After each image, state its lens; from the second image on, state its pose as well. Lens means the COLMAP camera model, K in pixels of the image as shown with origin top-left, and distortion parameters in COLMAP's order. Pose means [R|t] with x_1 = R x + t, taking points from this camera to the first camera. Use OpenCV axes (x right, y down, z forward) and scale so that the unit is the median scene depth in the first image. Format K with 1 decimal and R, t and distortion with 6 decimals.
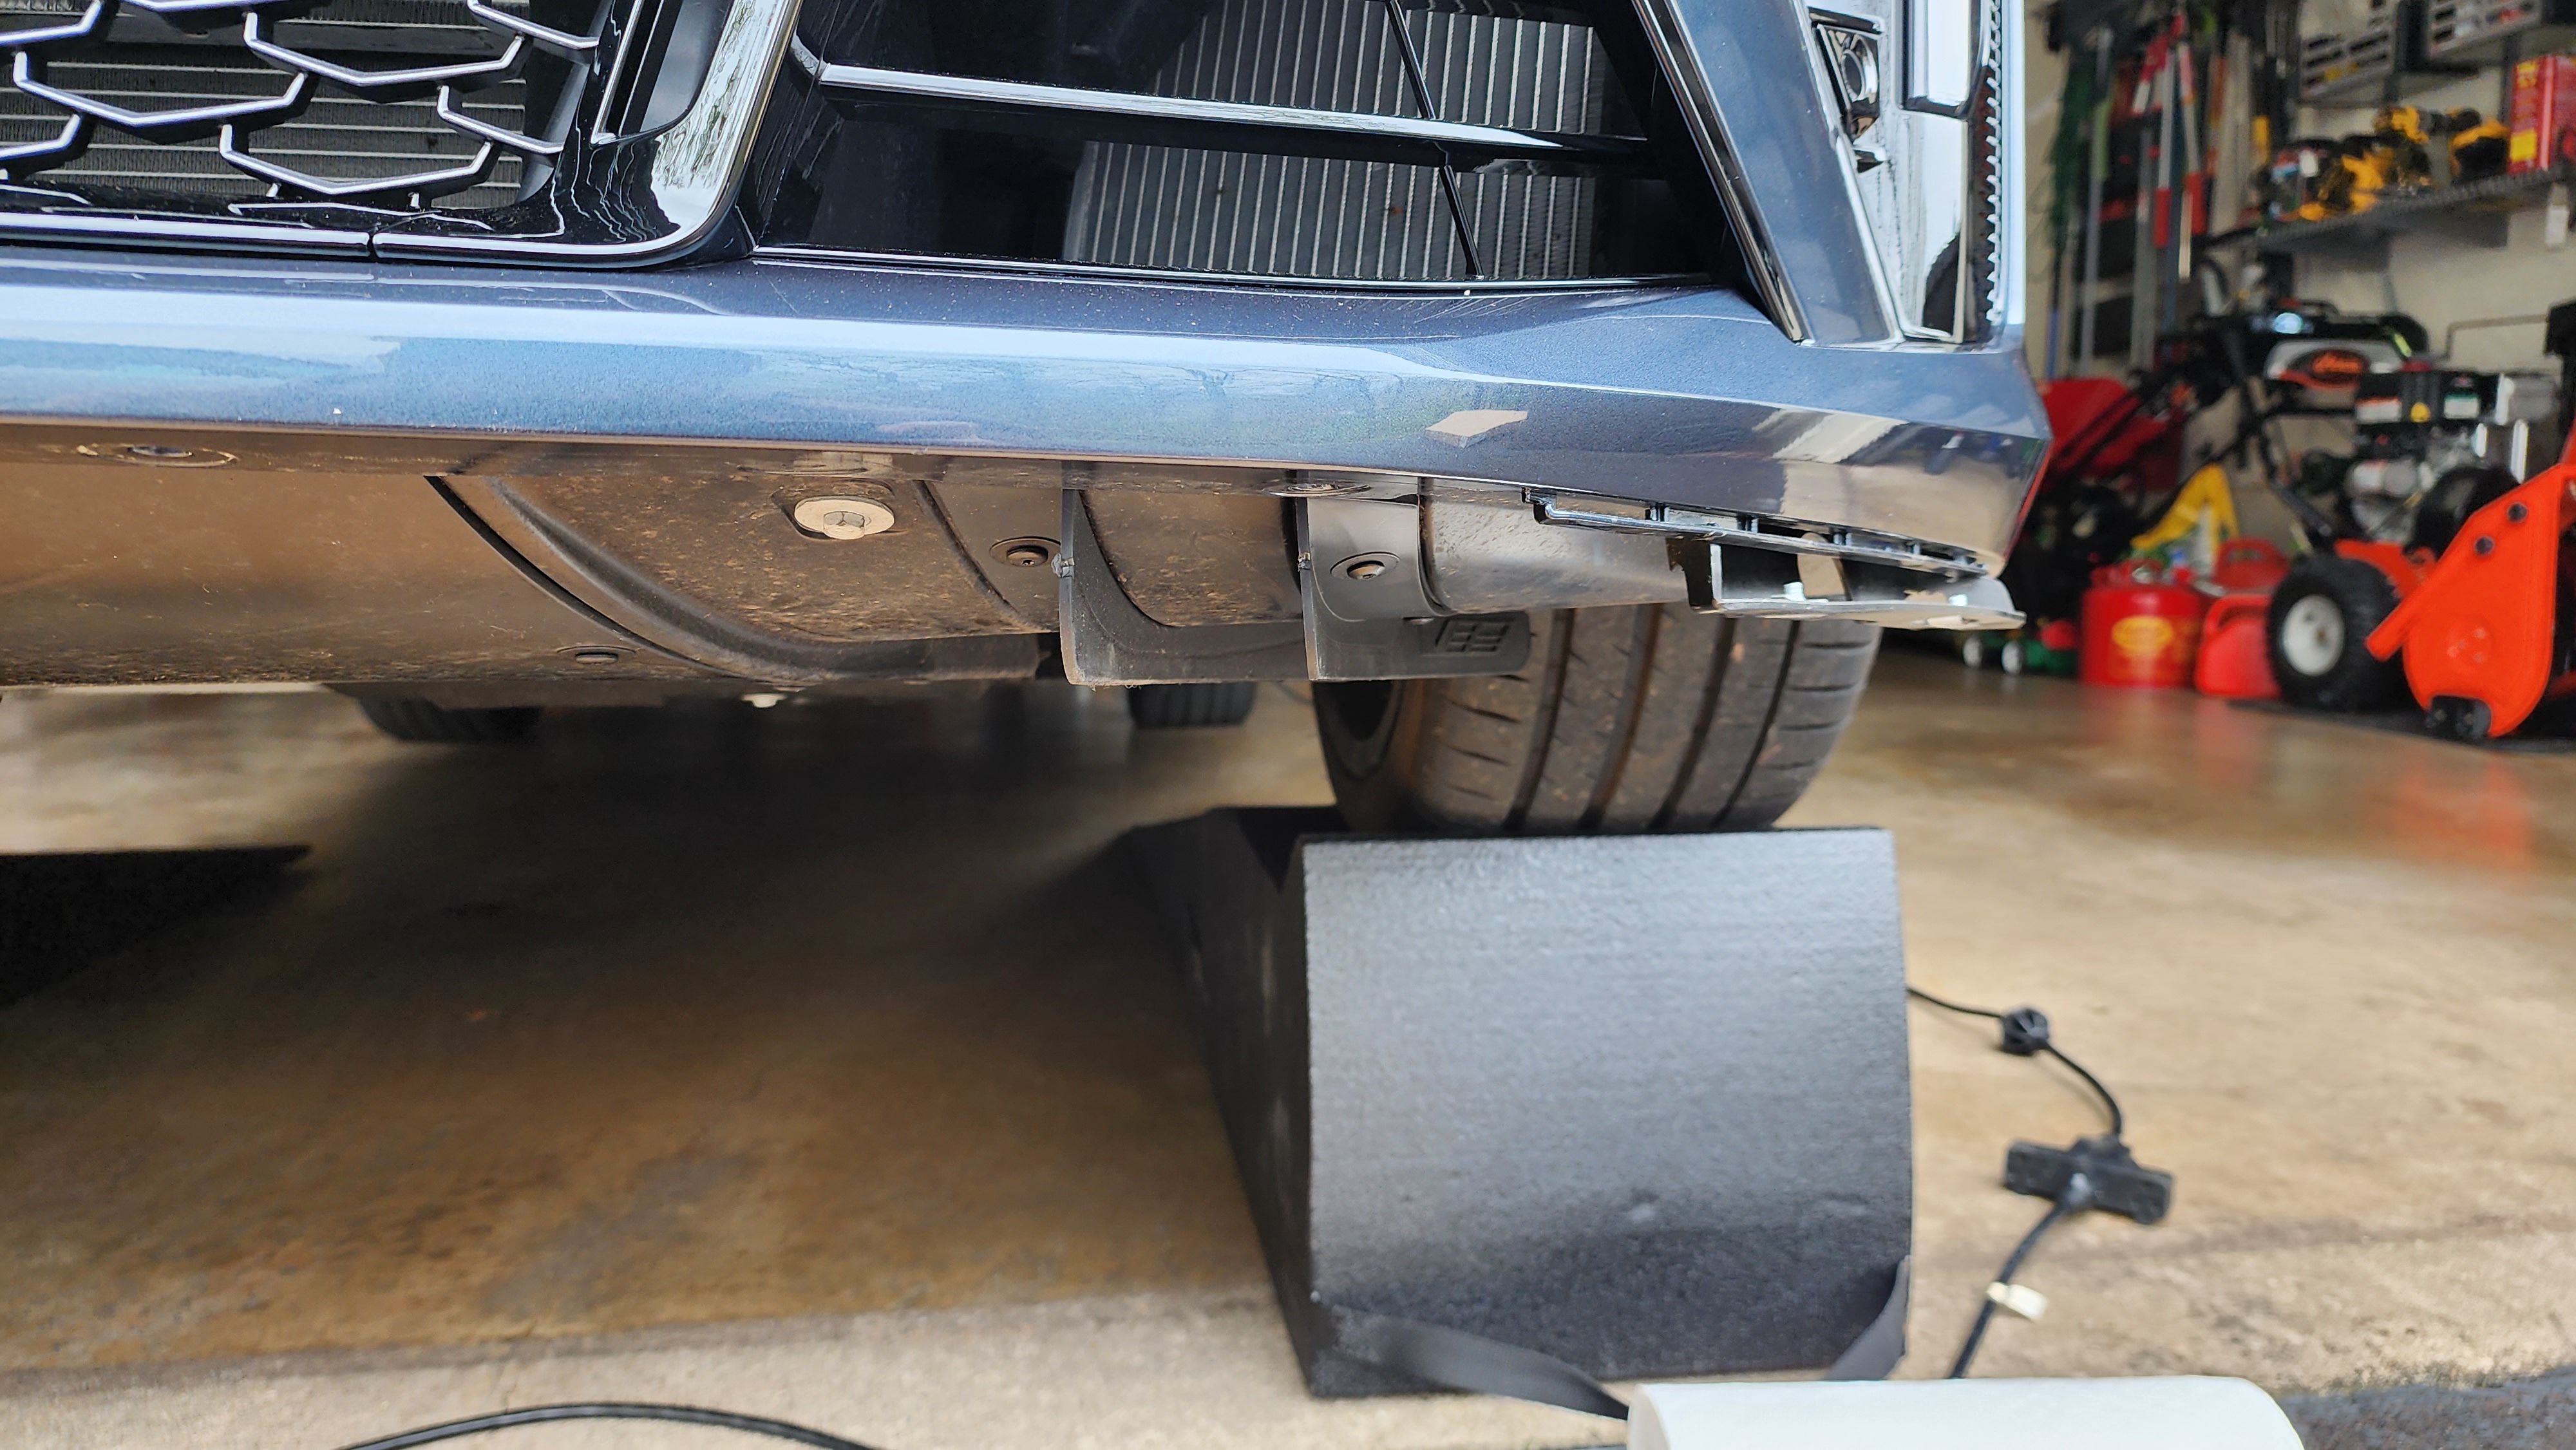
lens RADIAL K [[1737.4, 0, 1288.0], [0, 1737.4, 725.0], [0, 0, 1]] dist [0.076856, -0.055655]
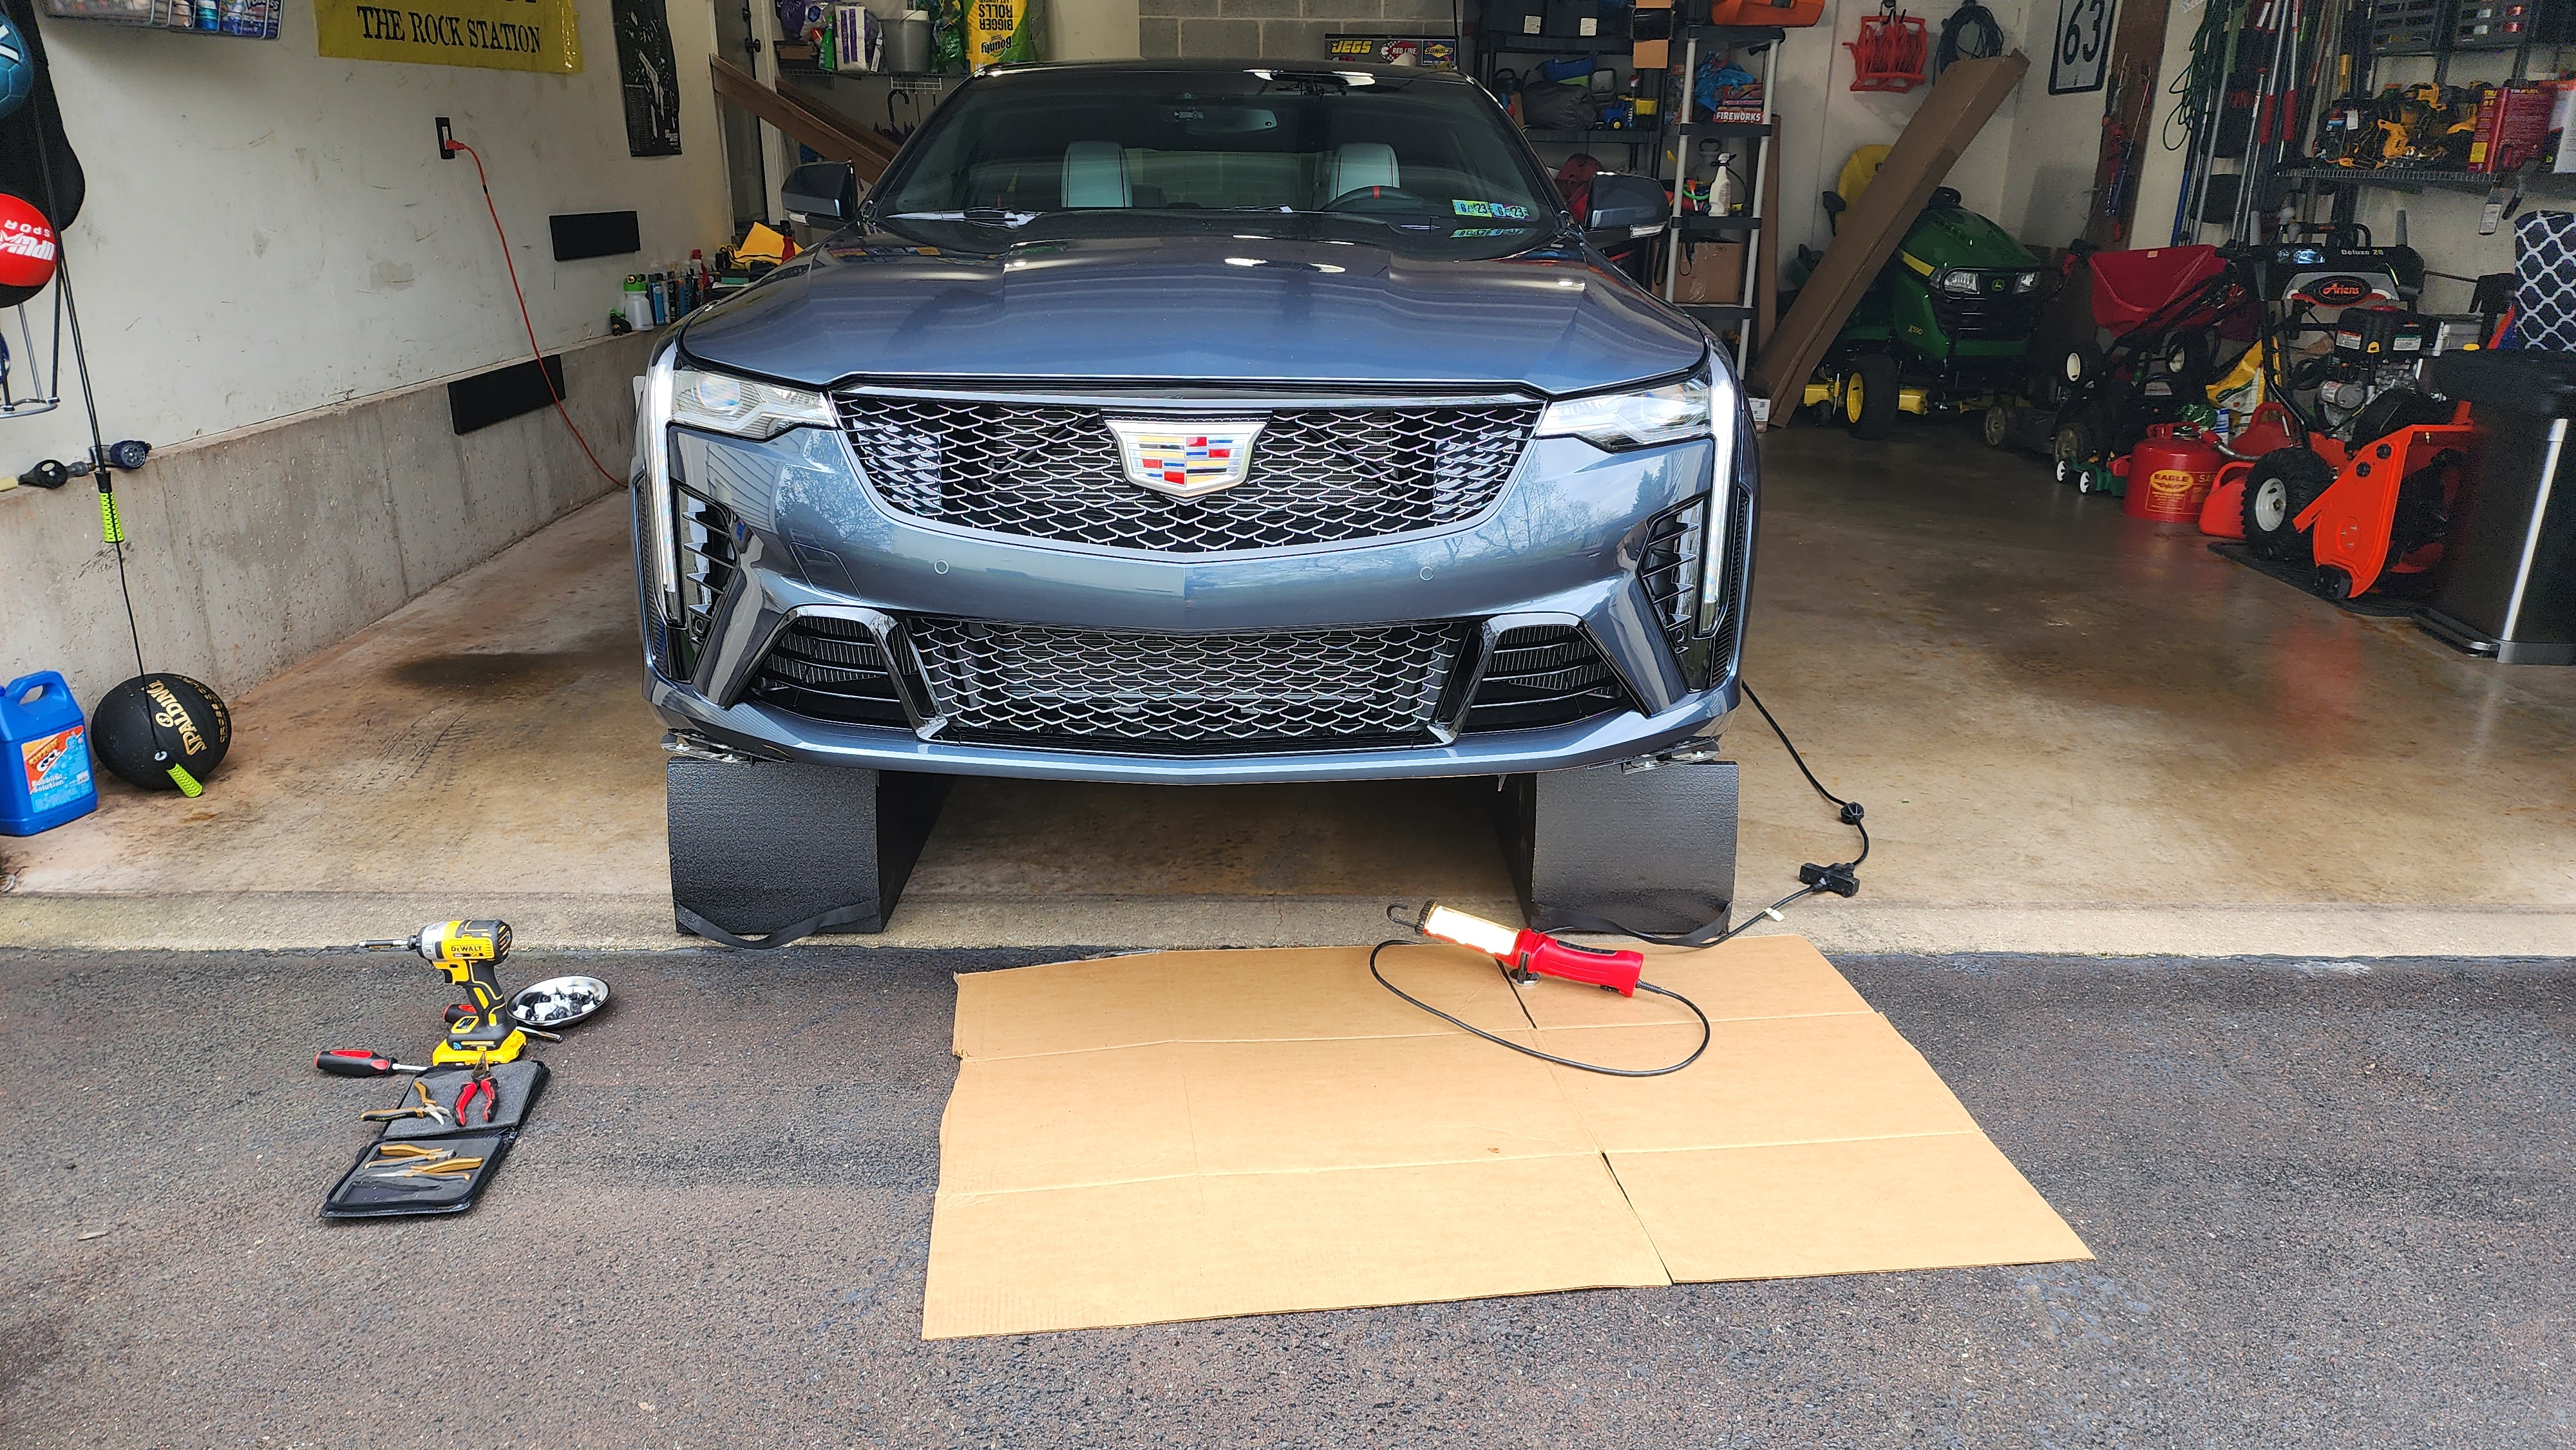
lens RADIAL K [[1737.4, 0, 1288.0], [0, 1737.4, 725.0], [0, 0, 1]] dist [0.076856, -0.055655]
pose [[0.991761, 0.057973, -0.114232, -0.019113], [-0.032878, 0.977060, 0.210413, -0.150205], [0.123810, -0.204924, 0.970916, -0.486297]]
